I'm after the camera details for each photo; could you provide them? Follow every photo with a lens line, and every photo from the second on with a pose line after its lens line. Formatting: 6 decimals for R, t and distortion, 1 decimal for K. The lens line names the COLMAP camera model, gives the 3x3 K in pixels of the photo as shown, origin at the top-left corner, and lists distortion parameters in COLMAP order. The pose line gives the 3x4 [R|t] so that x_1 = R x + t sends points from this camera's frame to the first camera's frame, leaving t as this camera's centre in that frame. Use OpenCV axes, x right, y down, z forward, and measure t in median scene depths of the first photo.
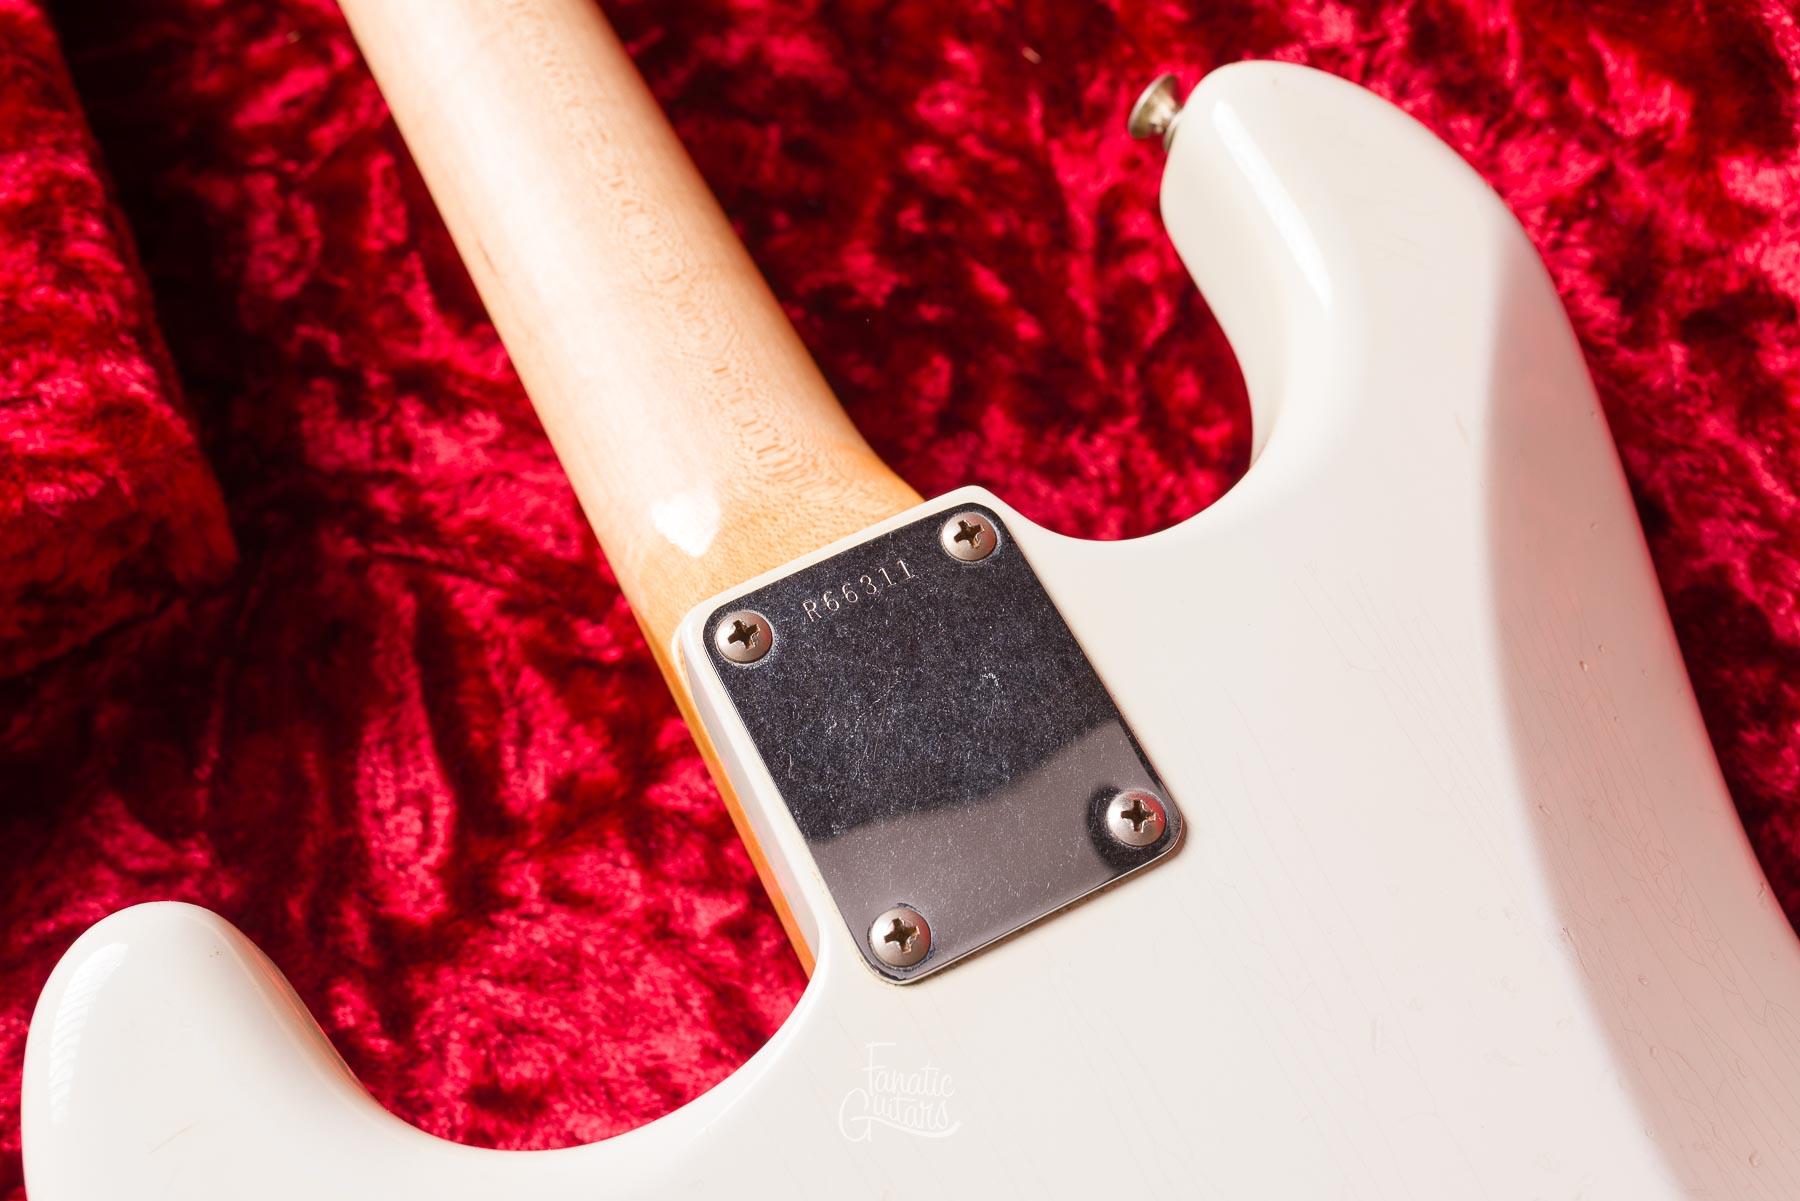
lens RADIAL K [[1830.9, 0, 899.1], [0, 1830.9, 602.0], [0, 0, 1]] dist [0.004496, 0.000806]
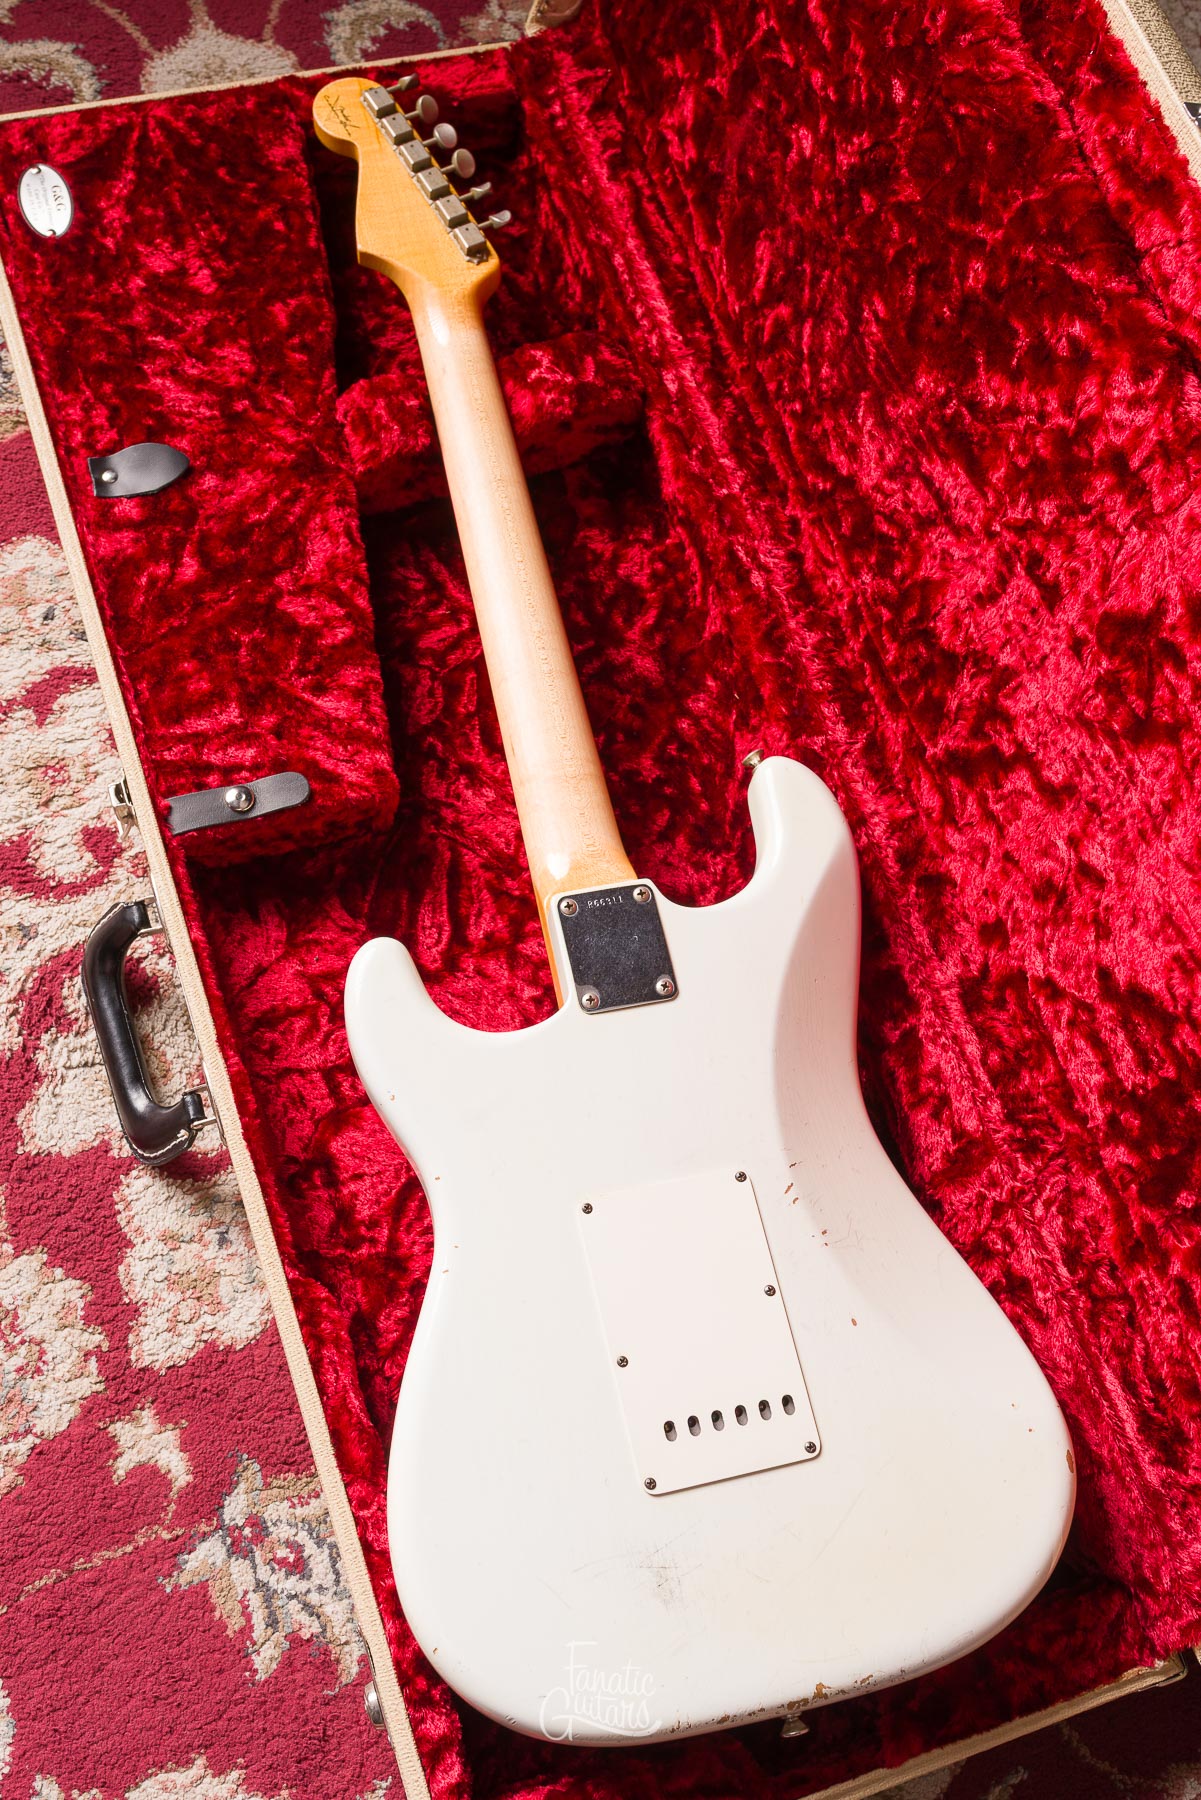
lens RADIAL K [[1848.0, 0, 561.4], [0, 1848.0, 925.4], [0, 0, 1]] dist [0.003866, -0.001082]
pose [[0.964597, 0.257527, -0.056861, 0.075231], [-0.253888, 0.965110, 0.064060, -0.117085], [0.071375, -0.047356, 0.996325, -1.721174]]
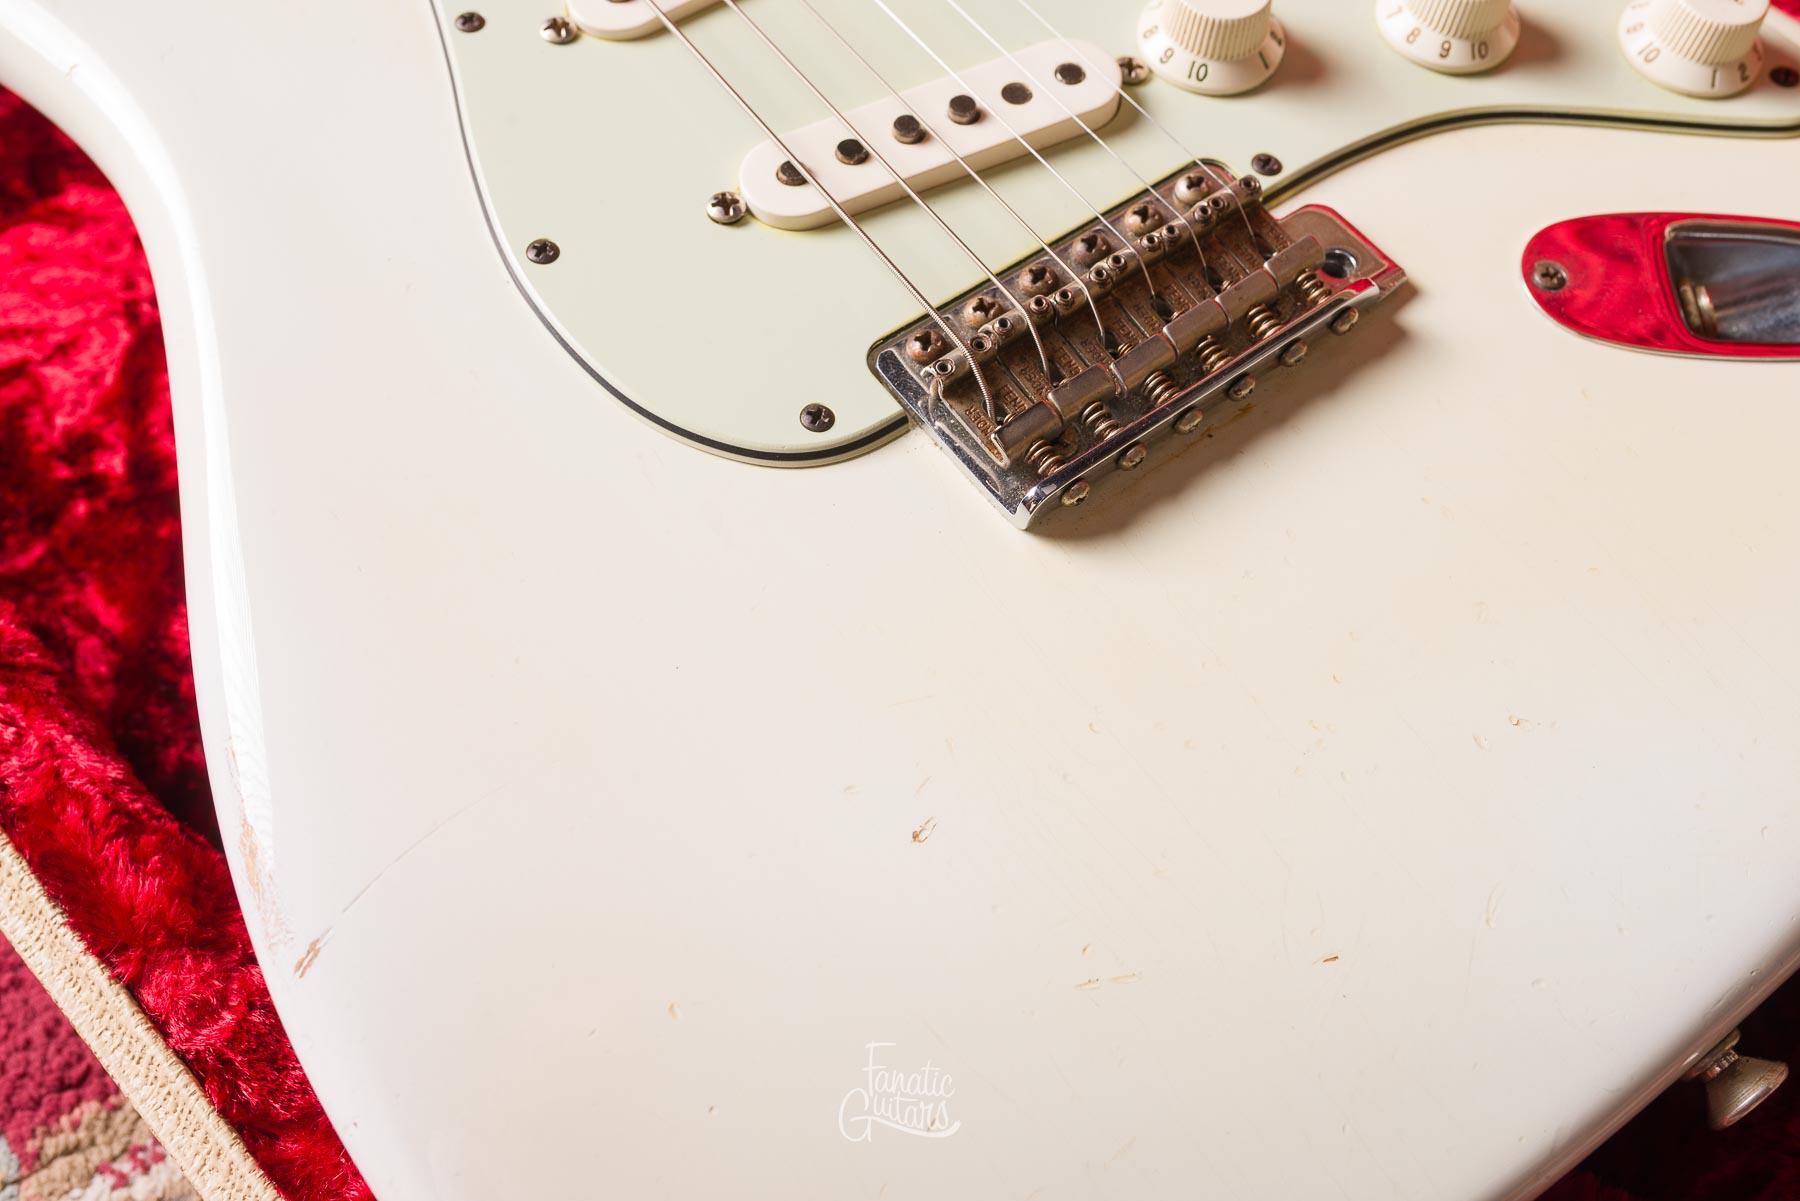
lens RADIAL K [[1830.9, 0, 899.1], [0, 1830.9, 602.0], [0, 0, 1]] dist [0.004496, 0.000806]
pose [[0.984577, -0.167602, 0.050184, 0.156936], [0.169235, 0.985111, -0.030257, 0.679073], [-0.044366, 0.038283, 0.998282, -0.260171]]
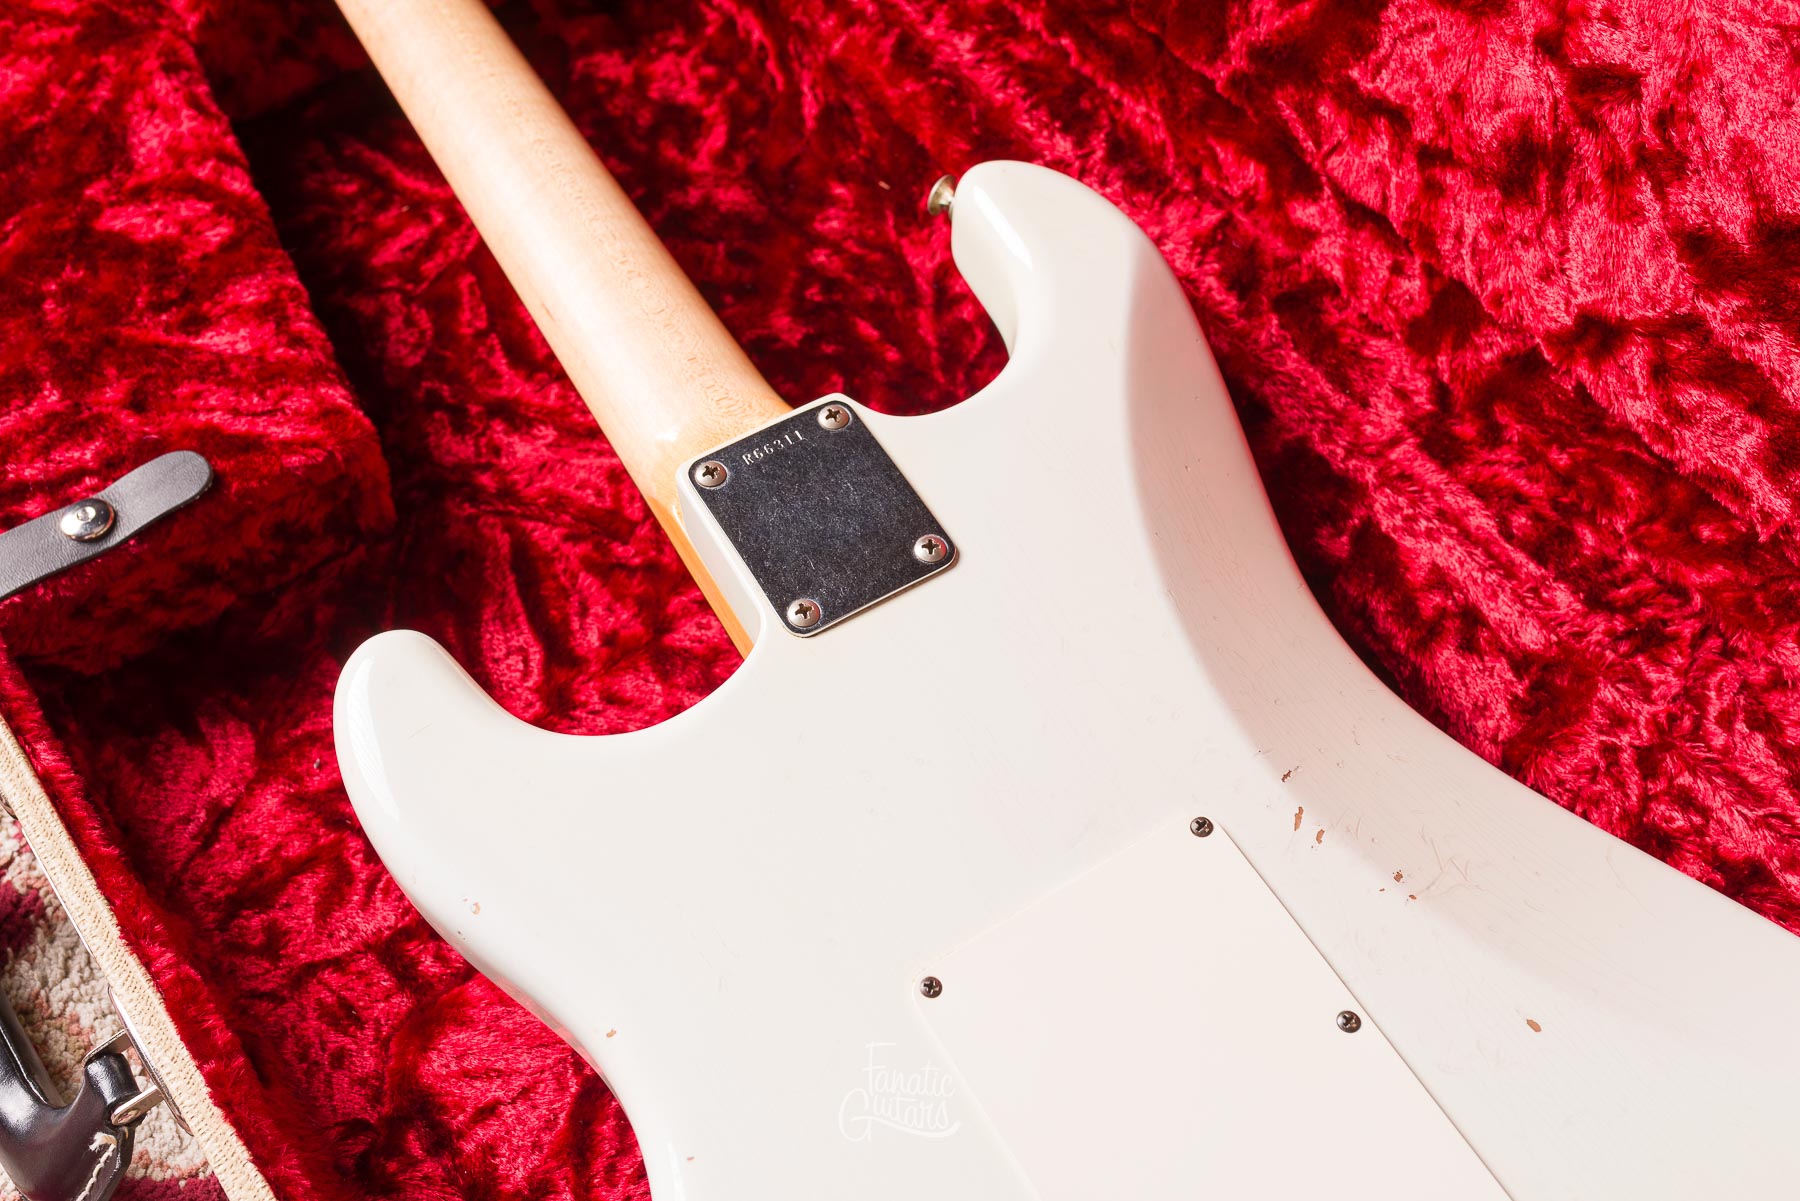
lens RADIAL K [[1776.5, 0, 900.2], [0, 1776.5, 602.1], [0, 0, 1]] dist [0.004901, -0.009707]
pose [[0.997392, -0.071742, 0.007899, 0.056049], [0.072175, 0.991086, -0.111976, 0.252054], [0.000205, 0.112254, 0.993679, -0.518543]]
